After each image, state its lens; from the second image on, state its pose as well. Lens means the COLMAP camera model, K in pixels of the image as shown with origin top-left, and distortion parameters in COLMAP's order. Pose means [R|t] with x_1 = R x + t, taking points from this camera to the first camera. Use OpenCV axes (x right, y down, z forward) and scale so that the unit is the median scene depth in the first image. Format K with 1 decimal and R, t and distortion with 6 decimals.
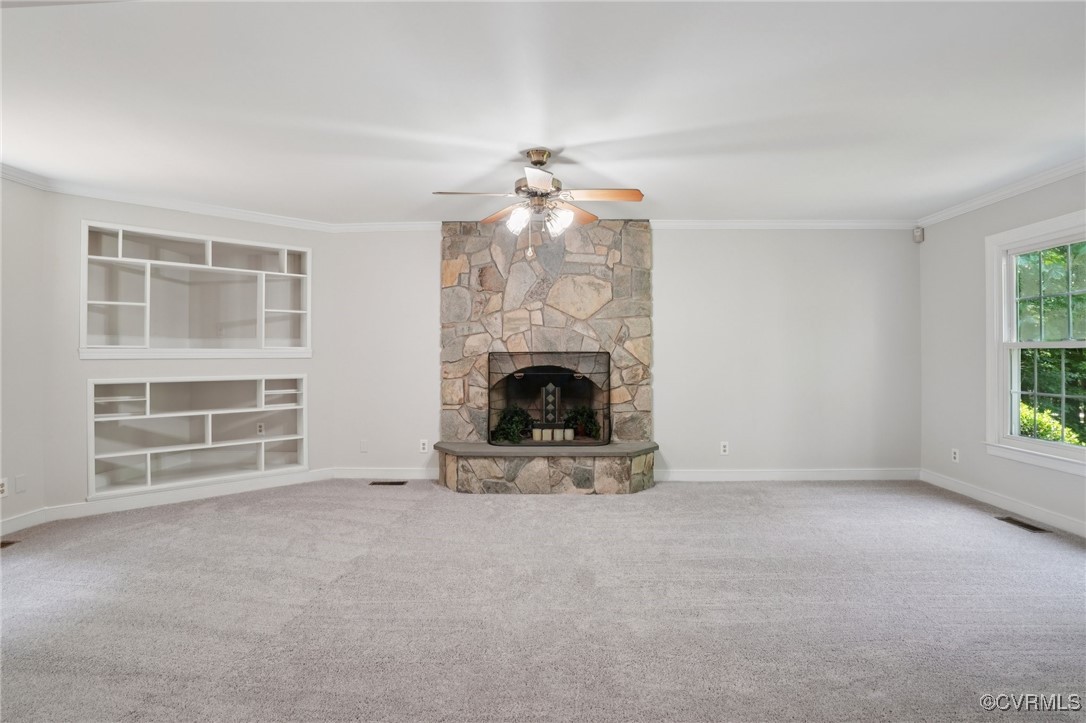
lens RADIAL K [[526.9, 0, 544.1], [0, 526.9, 354.6], [0, 0, 1]] dist [-0.046641, 0.000768]
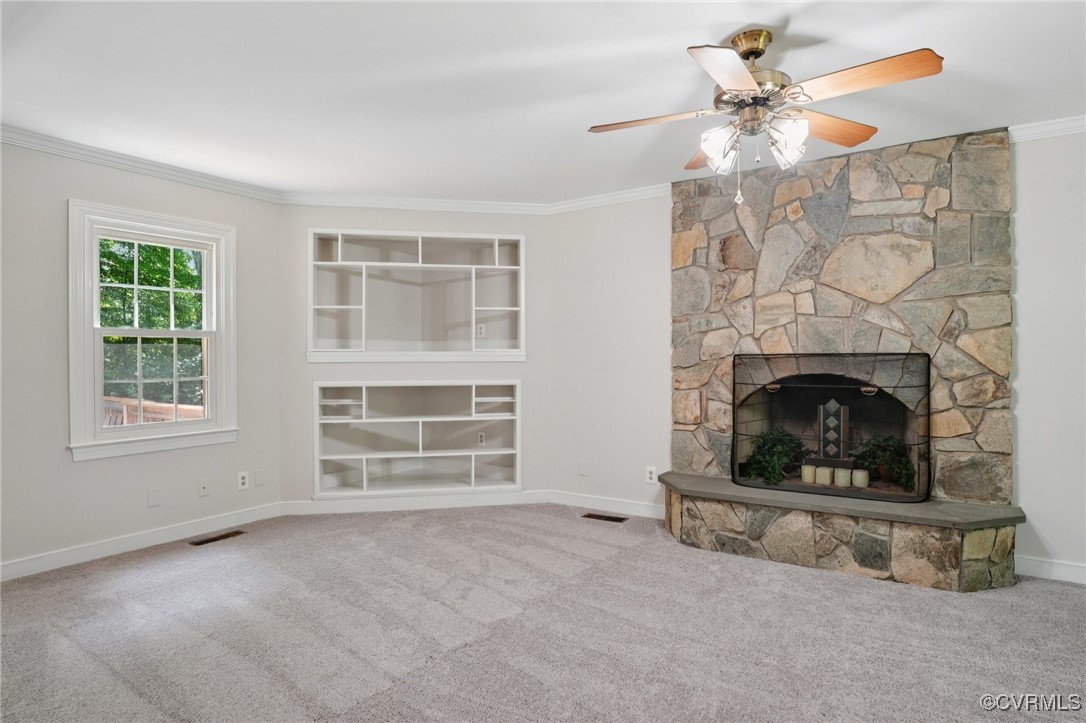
lens RADIAL K [[587.3, 0, 547.5], [0, 587.3, 358.5], [0, 0, 1]] dist [-0.053366, 0.027709]
pose [[0.853860, 0.000232, -0.520502, 0.093713], [0.000990, 0.999997, 0.002071, -0.000695], [0.520501, -0.002283, 0.853858, 0.184488]]
